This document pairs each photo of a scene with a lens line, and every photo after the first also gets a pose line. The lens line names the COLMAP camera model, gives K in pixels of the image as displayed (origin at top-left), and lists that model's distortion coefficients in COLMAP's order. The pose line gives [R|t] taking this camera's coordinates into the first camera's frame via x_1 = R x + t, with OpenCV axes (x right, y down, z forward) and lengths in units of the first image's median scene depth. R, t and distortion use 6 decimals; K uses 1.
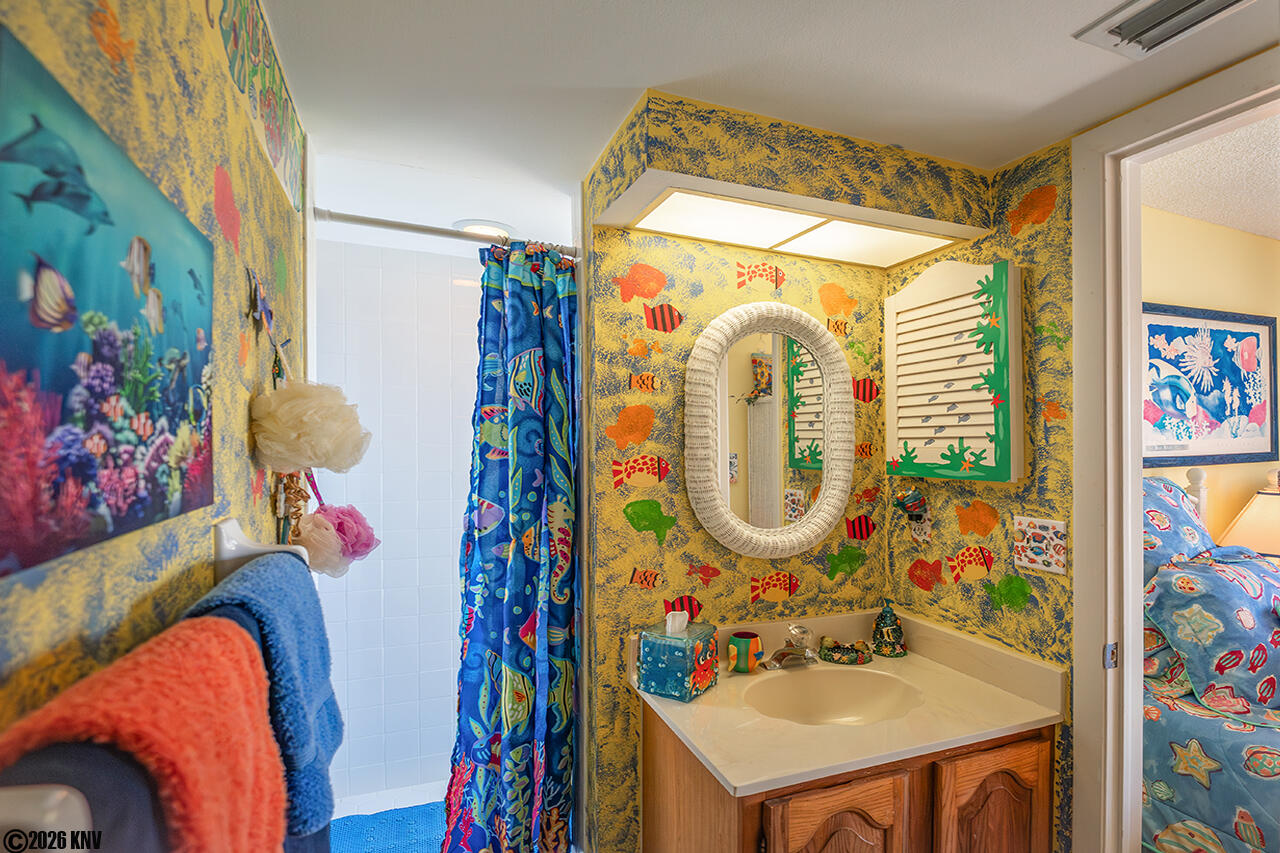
lens RADIAL K [[619.1, 0, 673.6], [0, 619.1, 449.4], [0, 0, 1]] dist [0.023714, -0.000940]
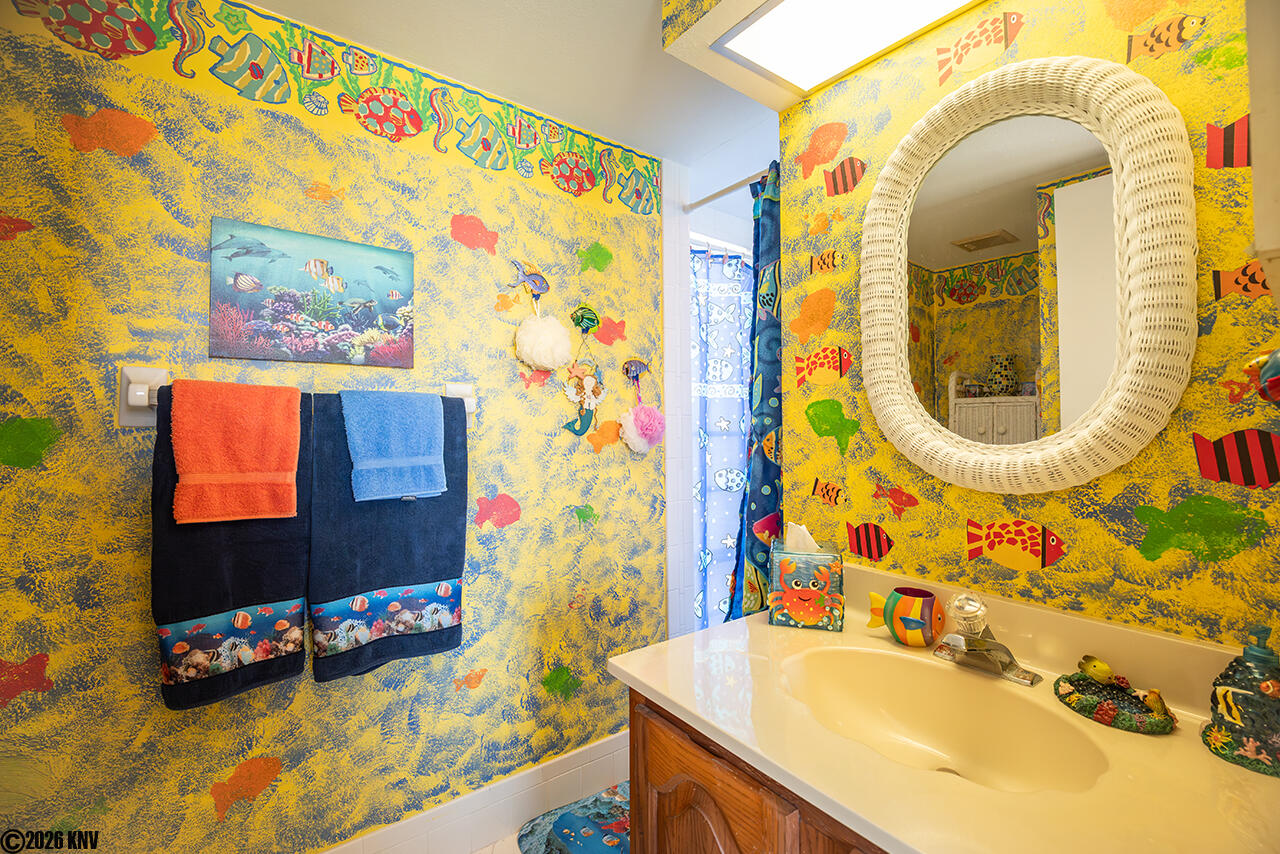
lens RADIAL K [[587.4, 0, 717.8], [0, 587.4, 429.8], [0, 0, 1]] dist [0.000387, -0.001283]
pose [[0.311917, -0.005224, -0.950095, 0.612072], [-0.007996, 0.999935, -0.008123, 0.118701], [0.950076, 0.010131, 0.311855, 0.552226]]
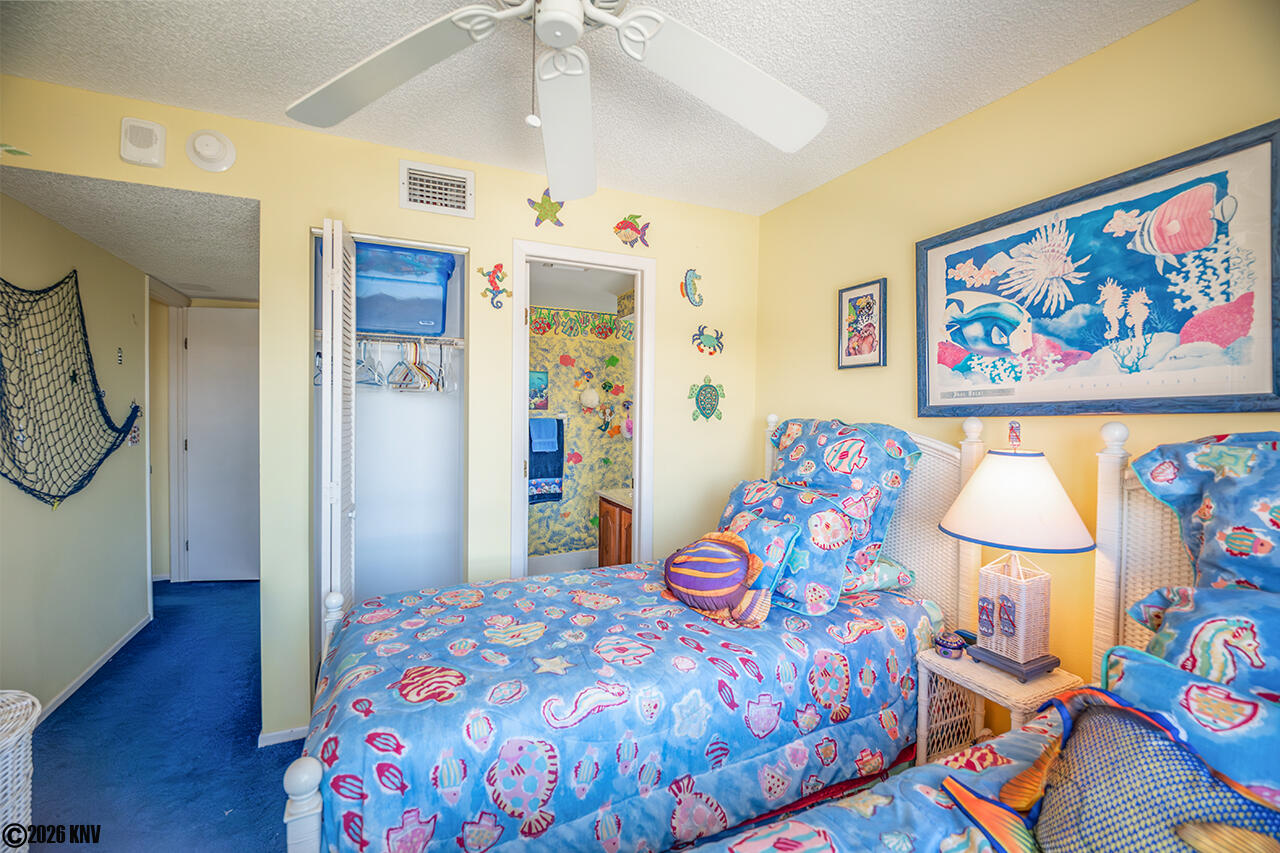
lens RADIAL K [[526.3, 0, 638.7], [0, 526.3, 420.1], [0, 0, 1]] dist [-0.011795, -0.002610]
pose [[0.025627, 0.009566, -0.999626, 2.017948], [-0.015936, 0.999831, 0.009159, 0.044859], [0.999545, 0.015696, 0.025775, 0.741401]]
